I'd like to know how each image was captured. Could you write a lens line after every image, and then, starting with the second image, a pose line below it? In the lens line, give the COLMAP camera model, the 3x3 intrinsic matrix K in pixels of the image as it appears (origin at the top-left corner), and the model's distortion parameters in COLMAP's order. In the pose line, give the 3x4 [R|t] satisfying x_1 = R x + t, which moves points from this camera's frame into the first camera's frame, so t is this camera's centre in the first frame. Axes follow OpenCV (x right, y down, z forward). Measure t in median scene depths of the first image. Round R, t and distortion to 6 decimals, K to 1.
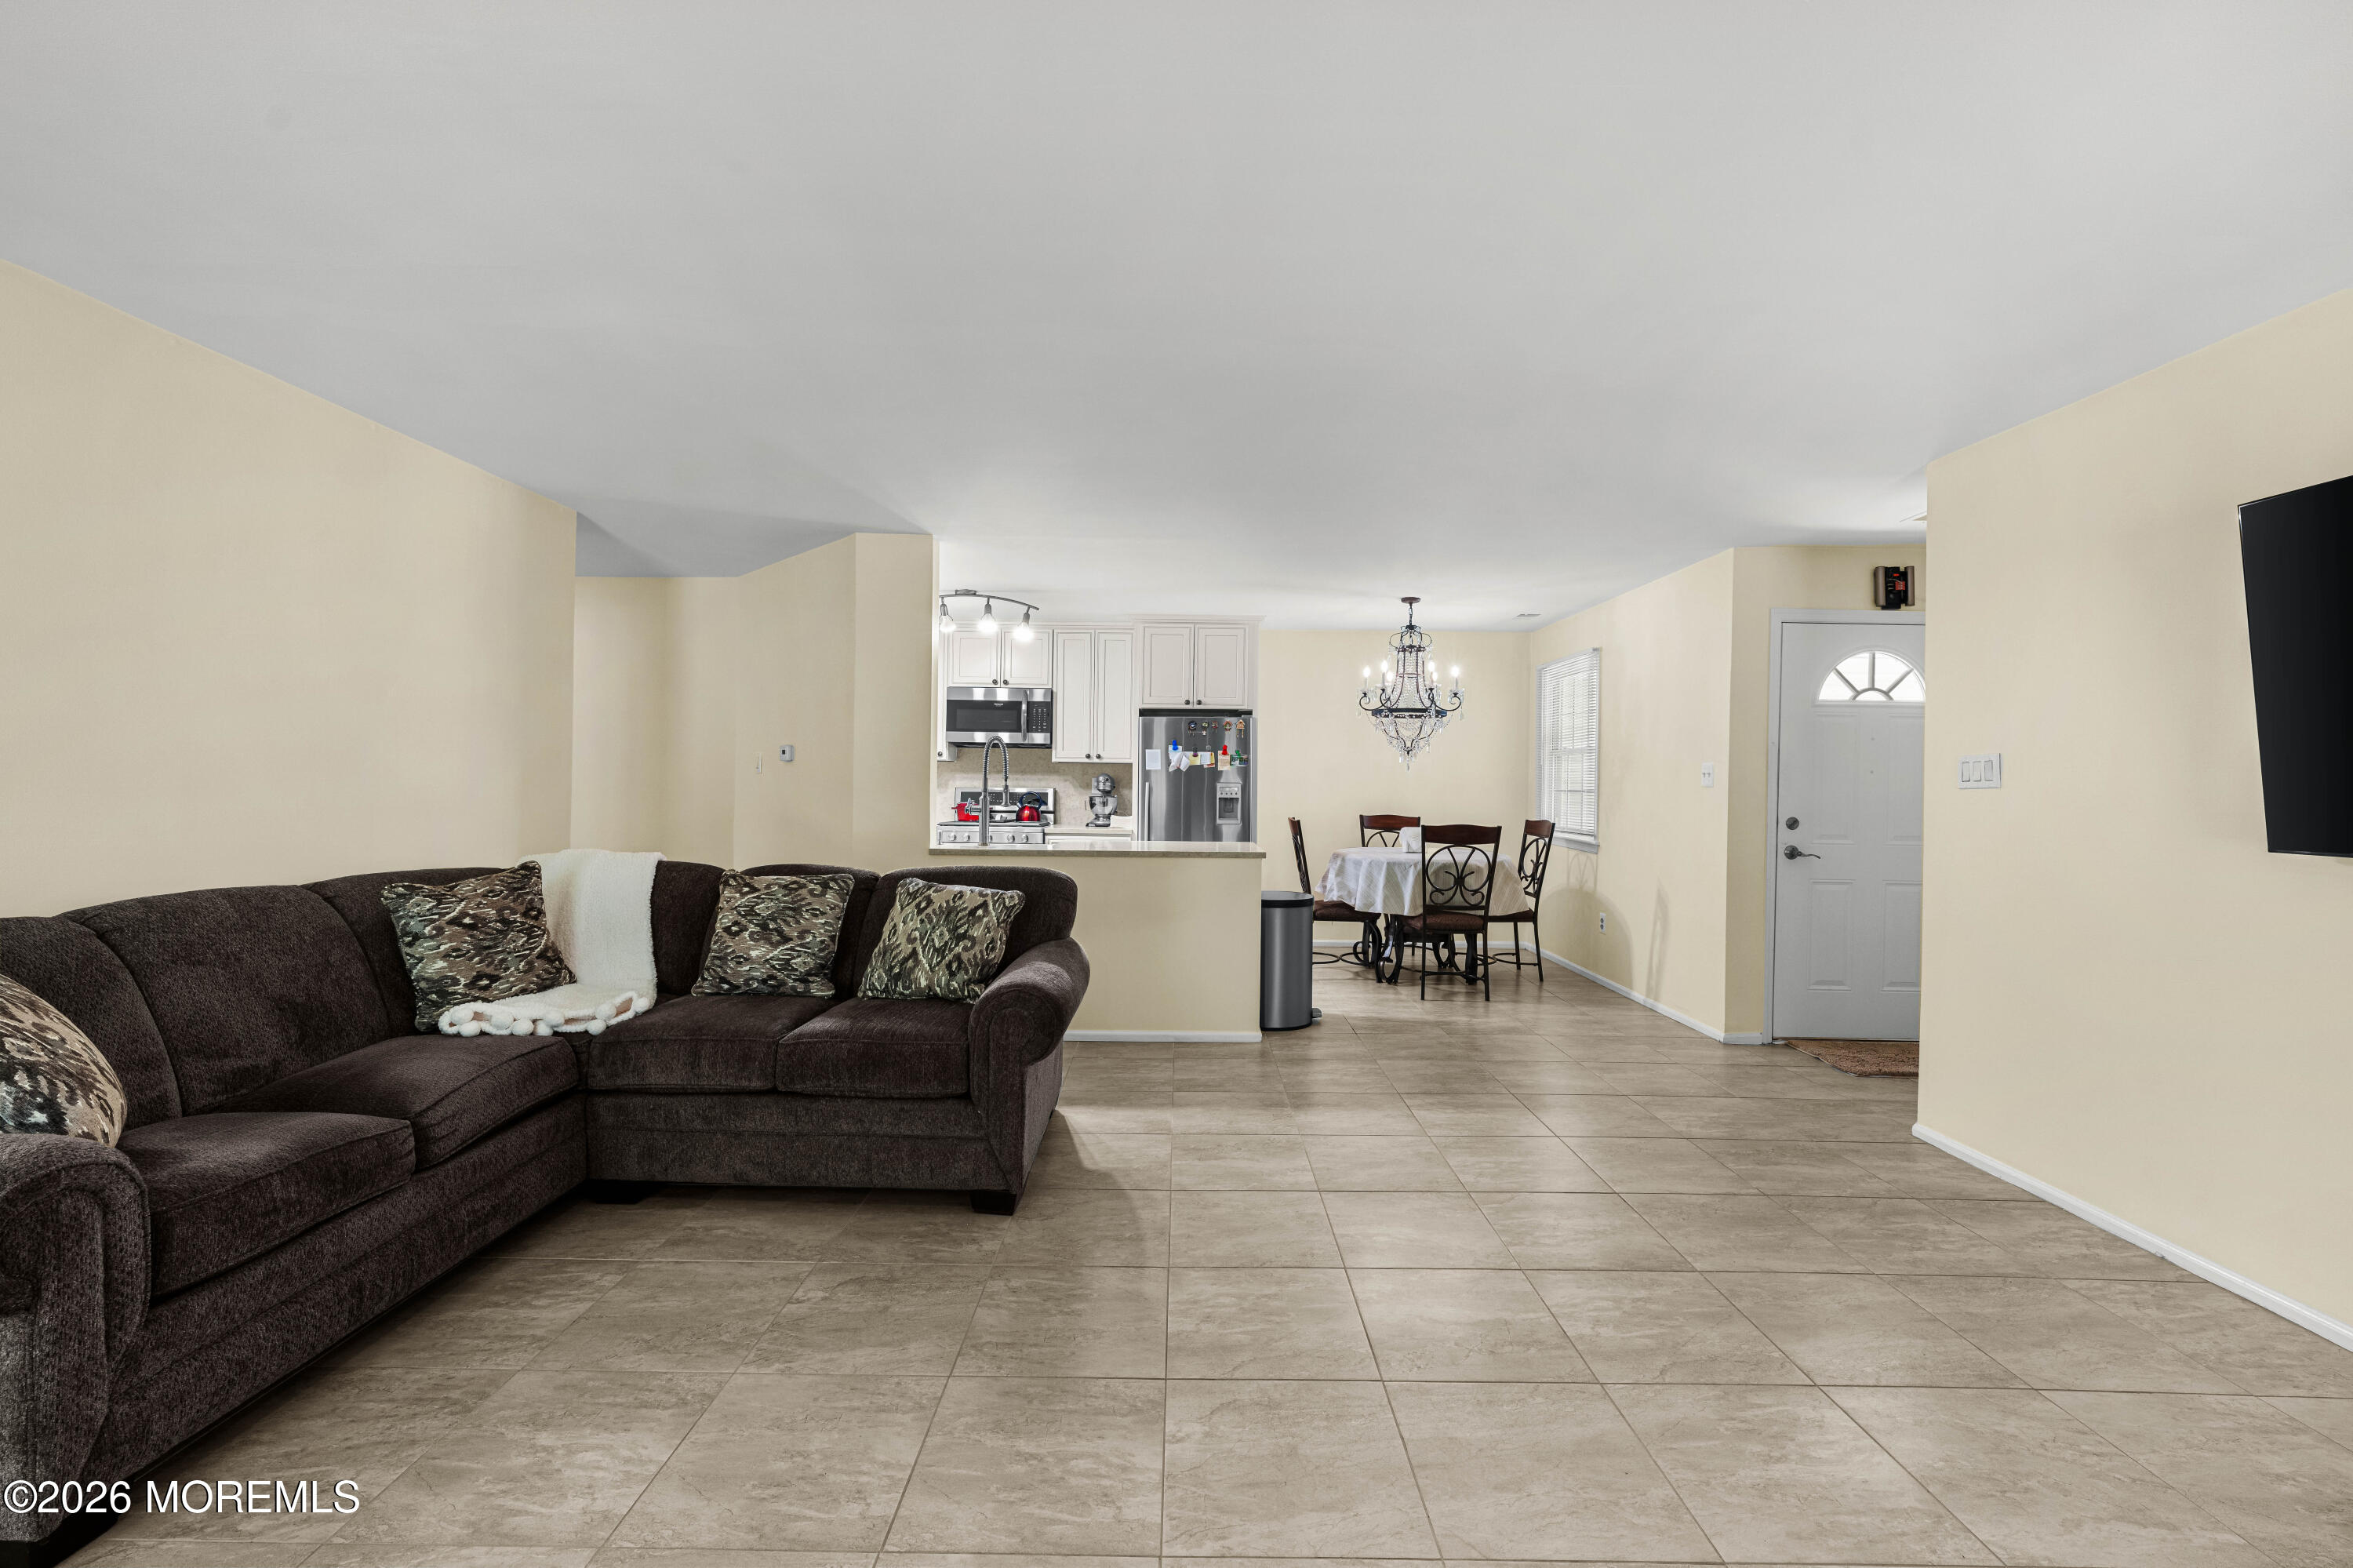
lens RADIAL K [[998.1, 0, 1176.5], [0, 998.1, 784.0], [0, 0, 1]] dist [0.000009, -0.000002]
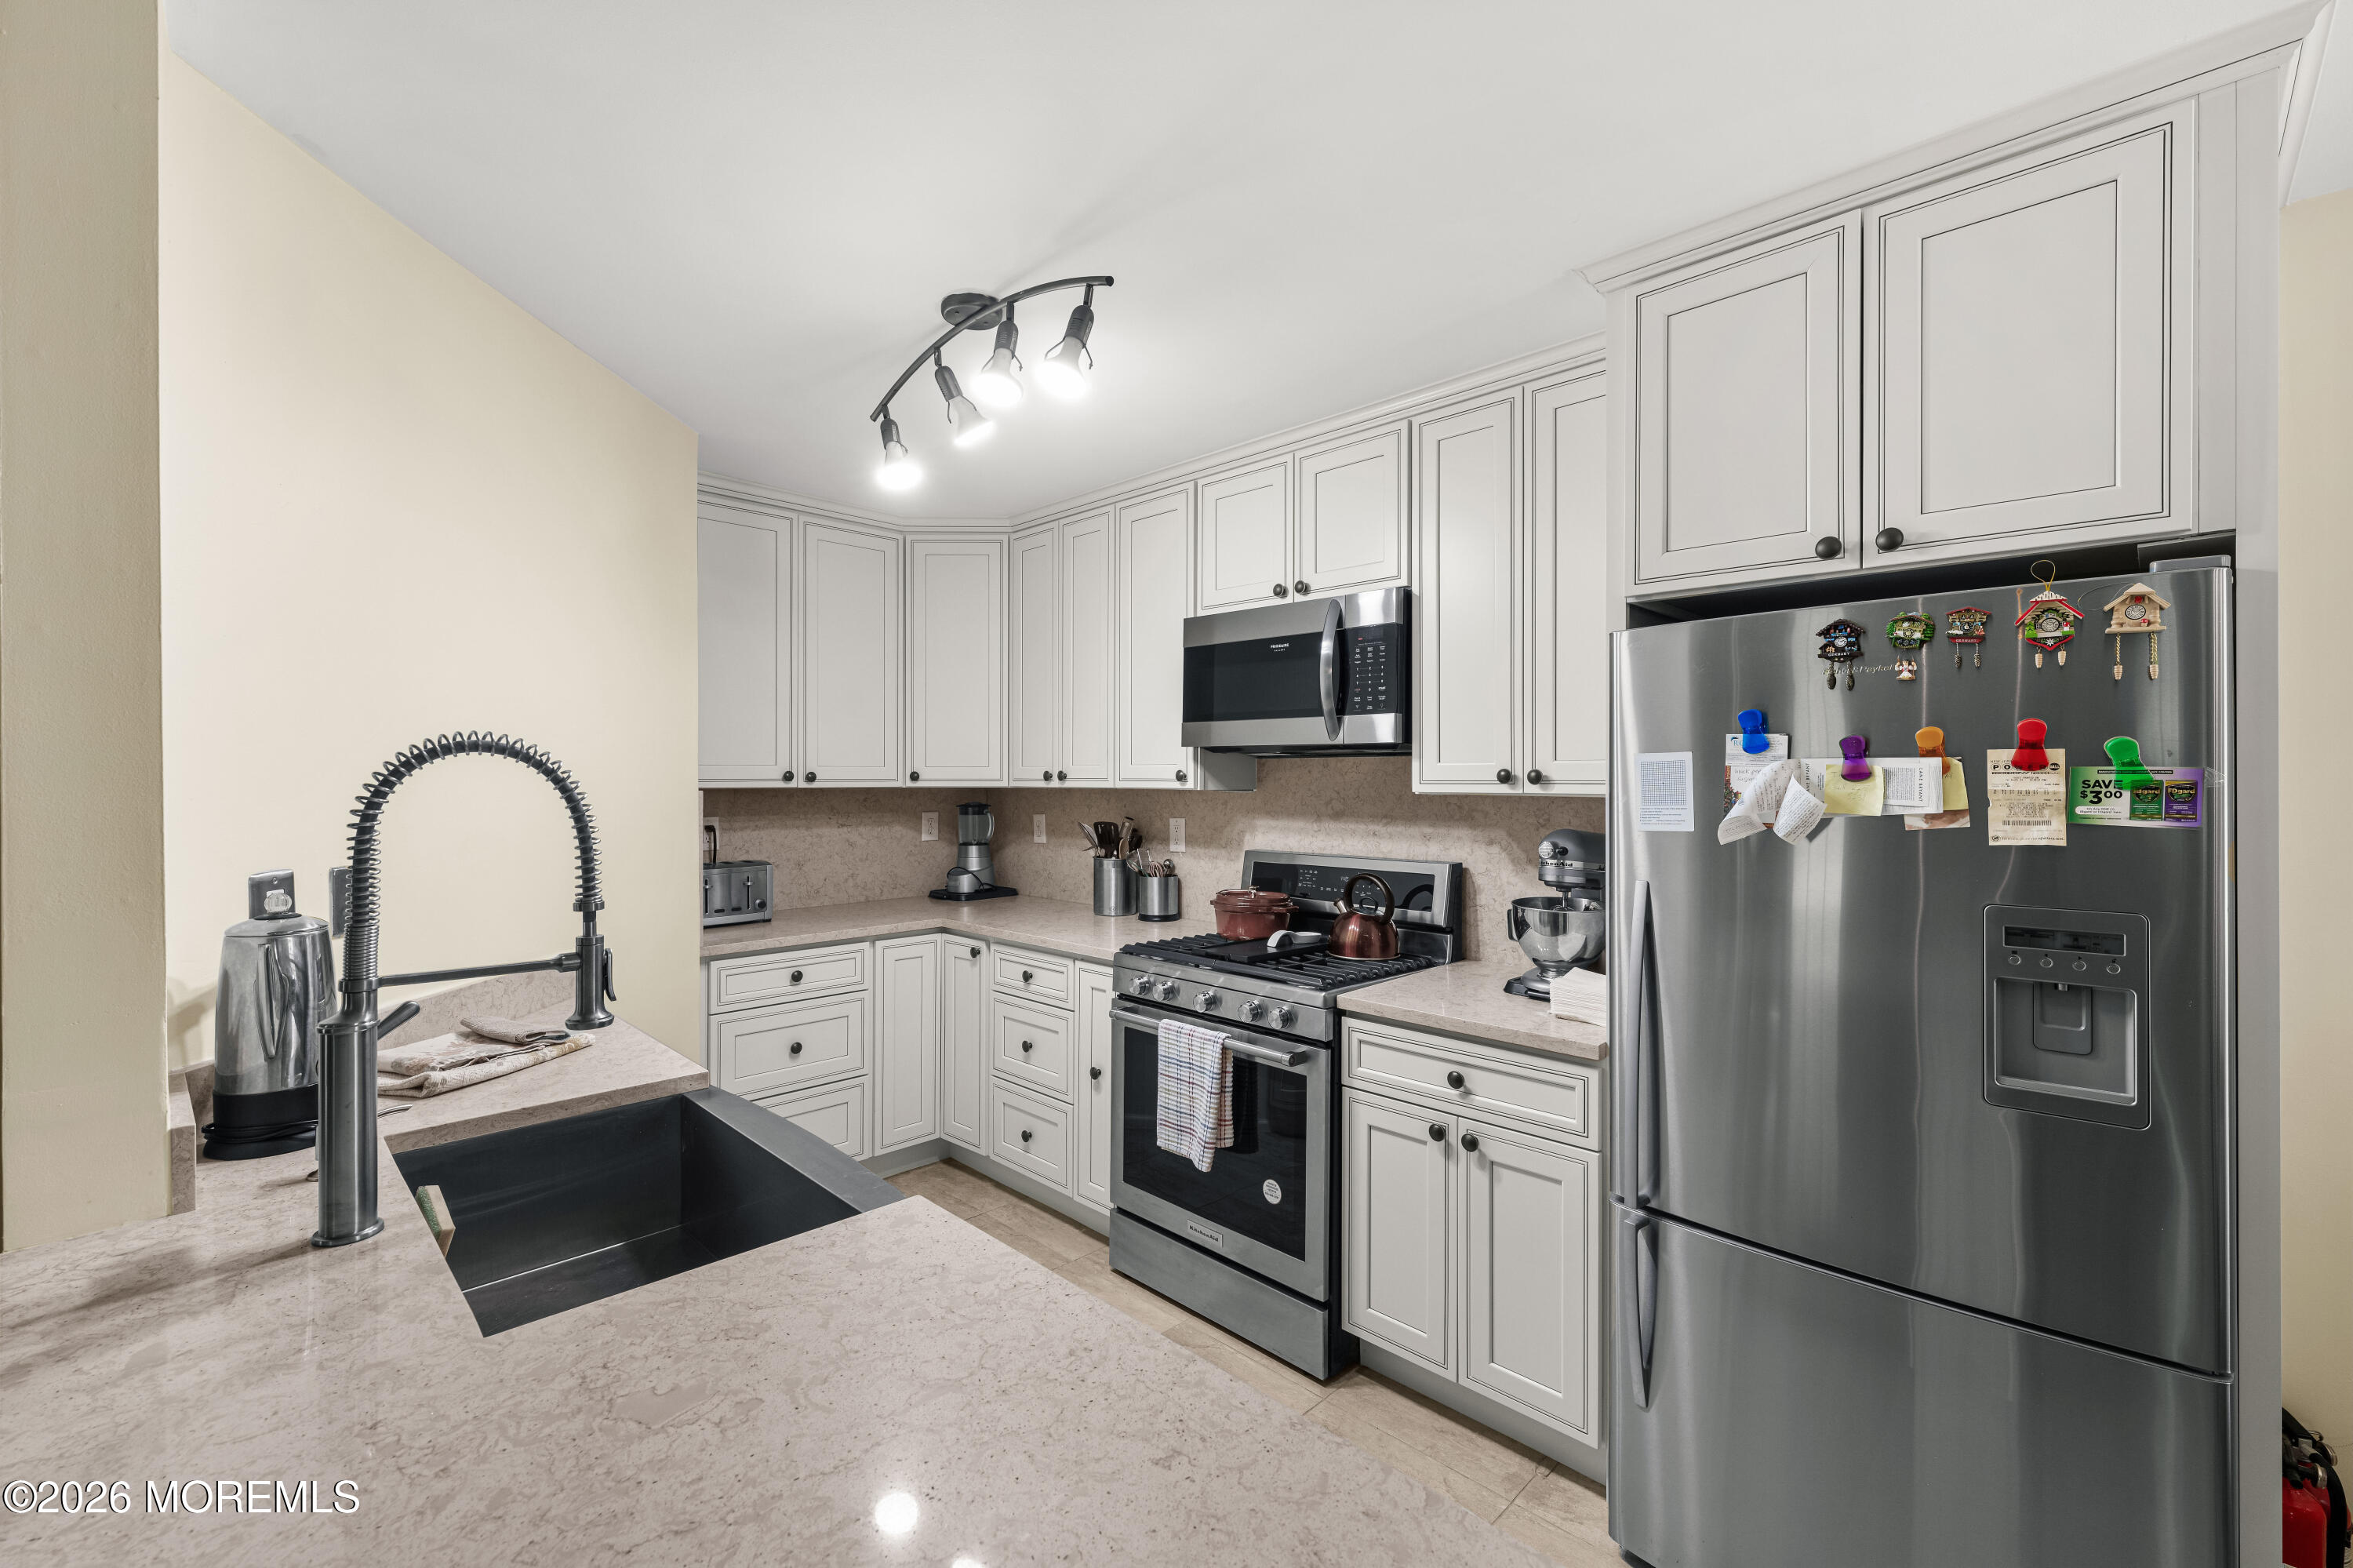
lens RADIAL K [[979.7, 0, 1176.5], [0, 979.7, 784.0], [0, 0, 1]] dist [0.000745, 0.000042]
pose [[0.711766, -0.007629, -0.702376, 0.060523], [0.008965, 0.999958, -0.001776, -0.025917], [0.702360, -0.005033, 0.711804, 0.695428]]
